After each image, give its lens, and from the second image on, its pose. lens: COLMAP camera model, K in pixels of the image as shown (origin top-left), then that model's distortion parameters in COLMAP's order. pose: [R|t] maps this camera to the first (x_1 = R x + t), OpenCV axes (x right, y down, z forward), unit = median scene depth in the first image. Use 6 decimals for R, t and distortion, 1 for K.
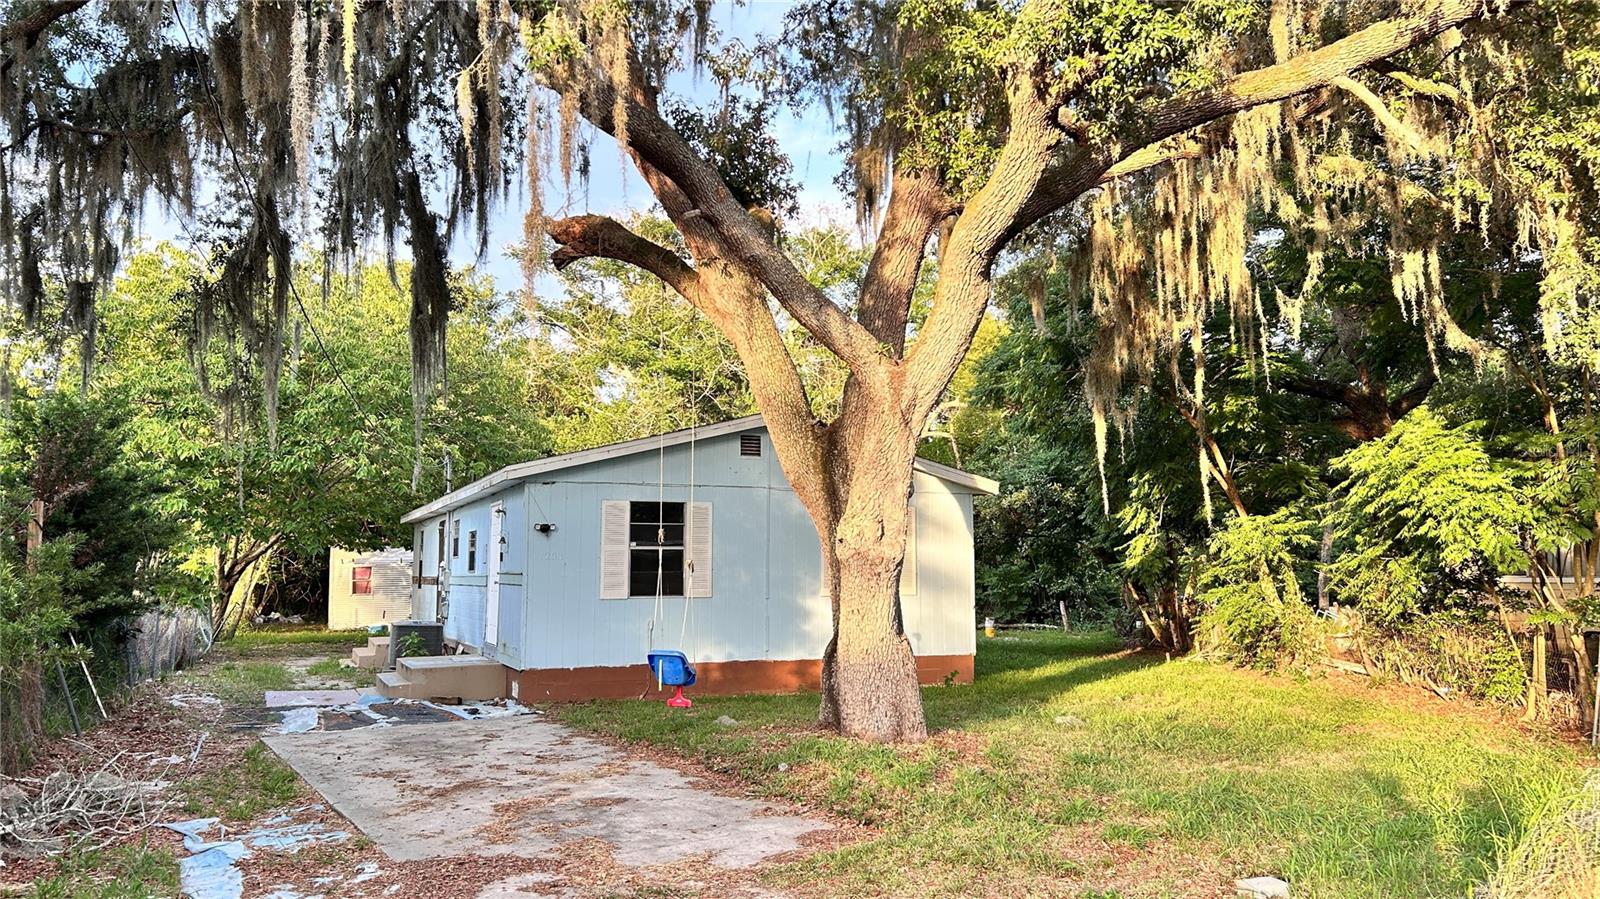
lens RADIAL K [[1199.8, 0, 807.0], [0, 1199.8, 436.6], [0, 0, 1]] dist [0.042944, -0.013270]
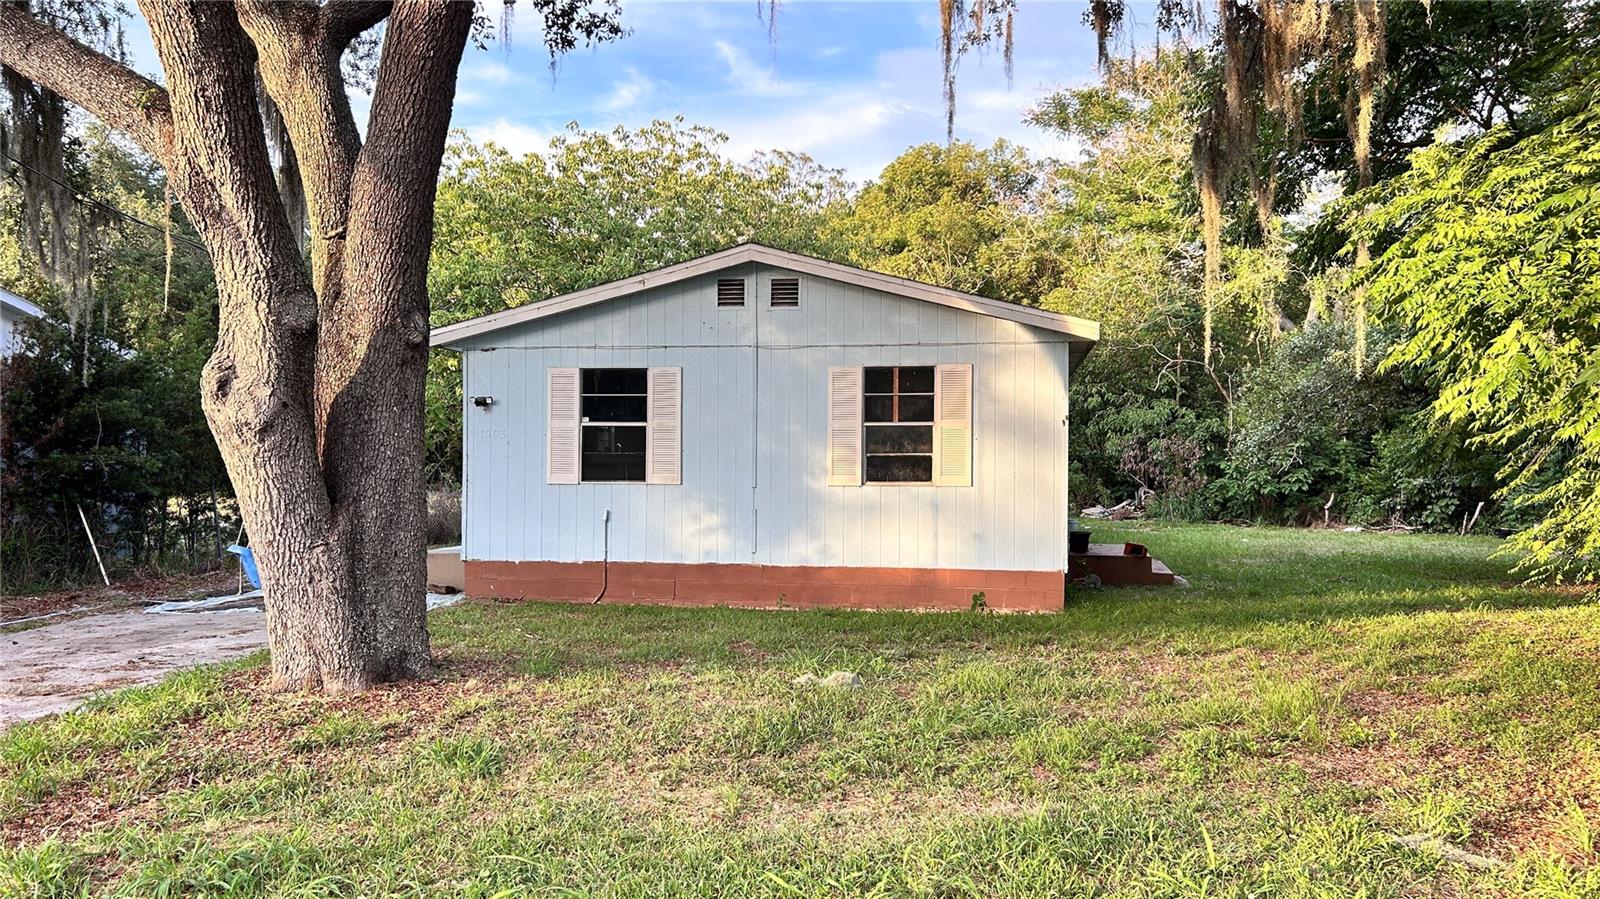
lens RADIAL K [[1199.8, 0, 806.8], [0, 1199.8, 463.7], [0, 0, 1]] dist [0.042944, -0.013270]
pose [[0.836479, 0.007515, -0.547947, 0.392163], [0.054371, 0.993834, 0.096631, 0.042337], [0.545294, -0.110623, 0.830913, 0.342183]]
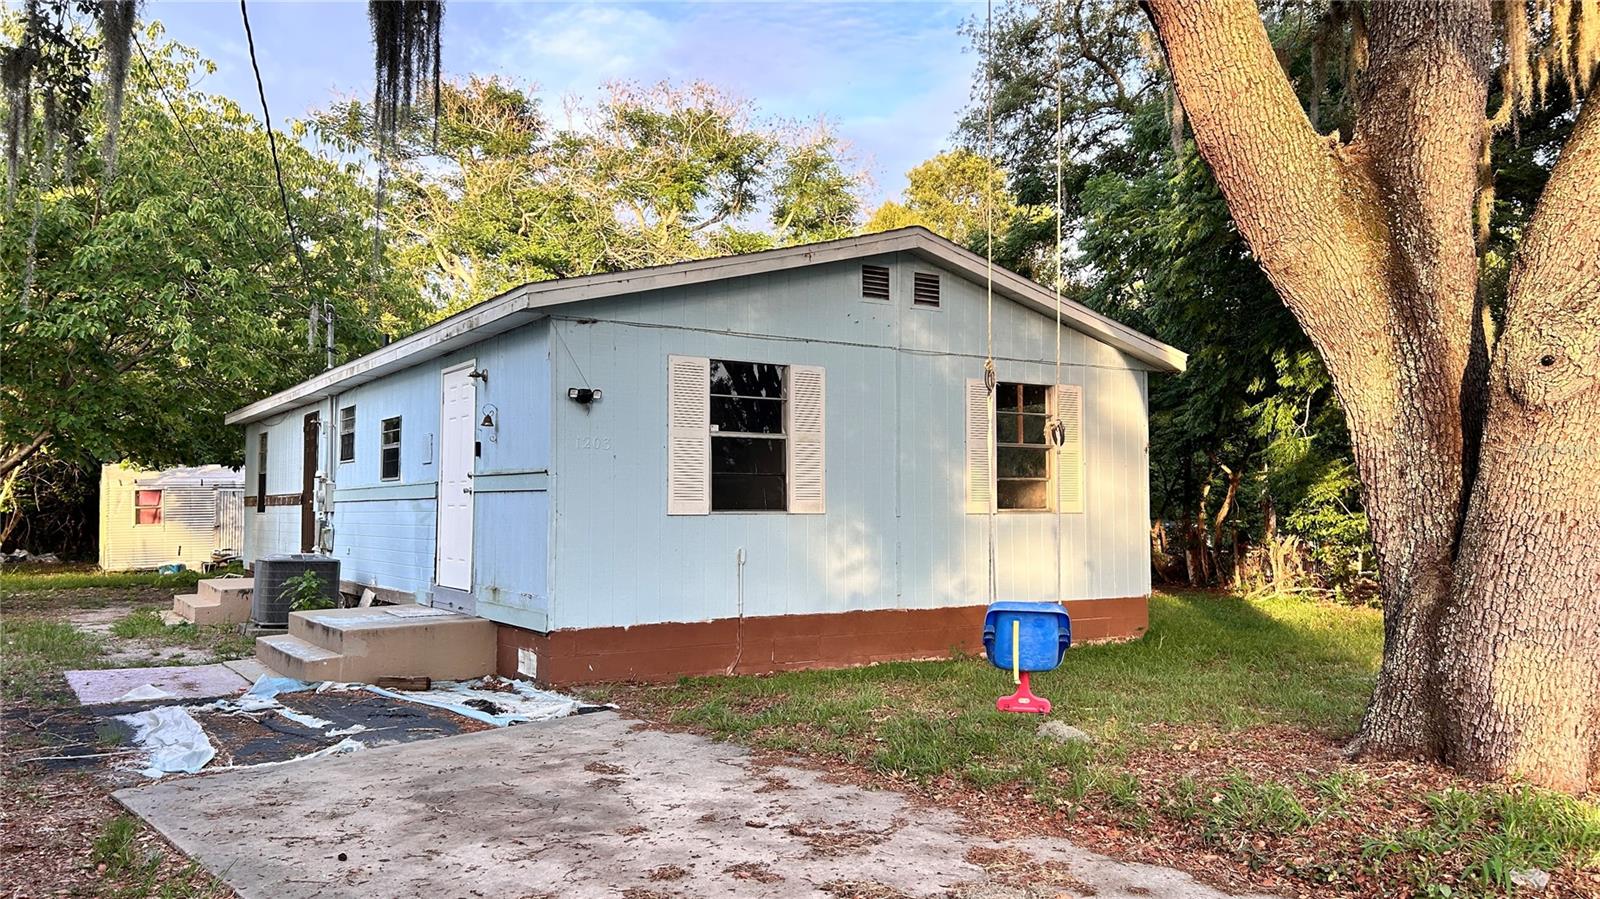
lens RADIAL K [[1199.8, 0, 802.7], [0, 1199.8, 446.5], [0, 0, 1]] dist [0.042944, -0.013270]
pose [[0.985027, 0.008621, 0.172183, -0.183177], [-0.018975, 0.998102, 0.058578, 0.055009], [-0.171351, -0.060968, 0.983322, 0.337403]]
